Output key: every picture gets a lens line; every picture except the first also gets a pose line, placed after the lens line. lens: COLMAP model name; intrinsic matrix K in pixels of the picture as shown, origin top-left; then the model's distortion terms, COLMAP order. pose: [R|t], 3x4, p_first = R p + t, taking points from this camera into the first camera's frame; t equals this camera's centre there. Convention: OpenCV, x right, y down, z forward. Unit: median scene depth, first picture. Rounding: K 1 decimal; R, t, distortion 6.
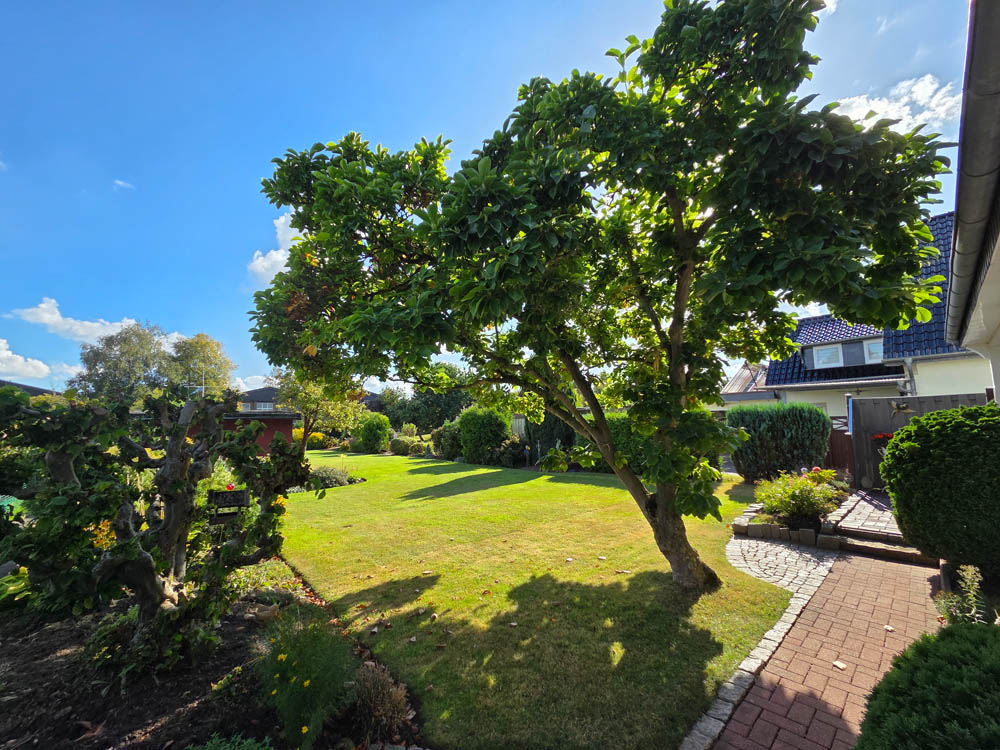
lens RADIAL K [[410.1, 0, 500.3], [0, 410.1, 374.8], [0, 0, 1]] dist [-0.002887, -0.000149]
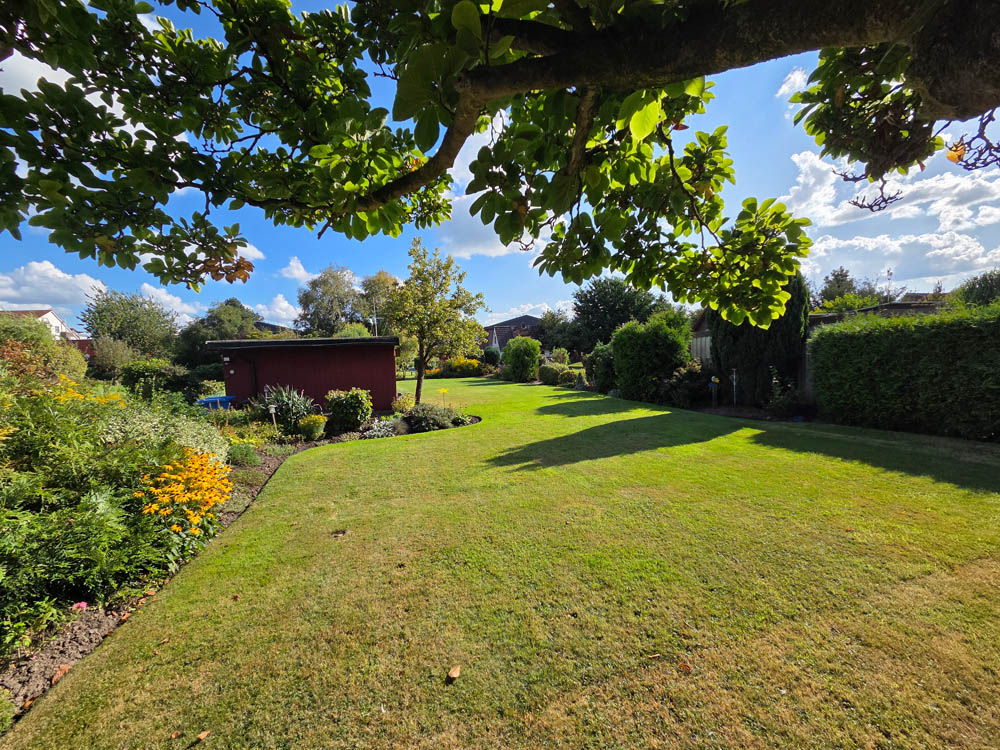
lens RADIAL K [[410.1, 0, 500.5], [0, 410.1, 393.8], [0, 0, 1]] dist [-0.002887, -0.000149]
pose [[0.914927, 0.020896, -0.403079, 0.014360], [0.070291, 0.975149, 0.210102, 0.030434], [0.397452, -0.220561, 0.890721, 0.219980]]
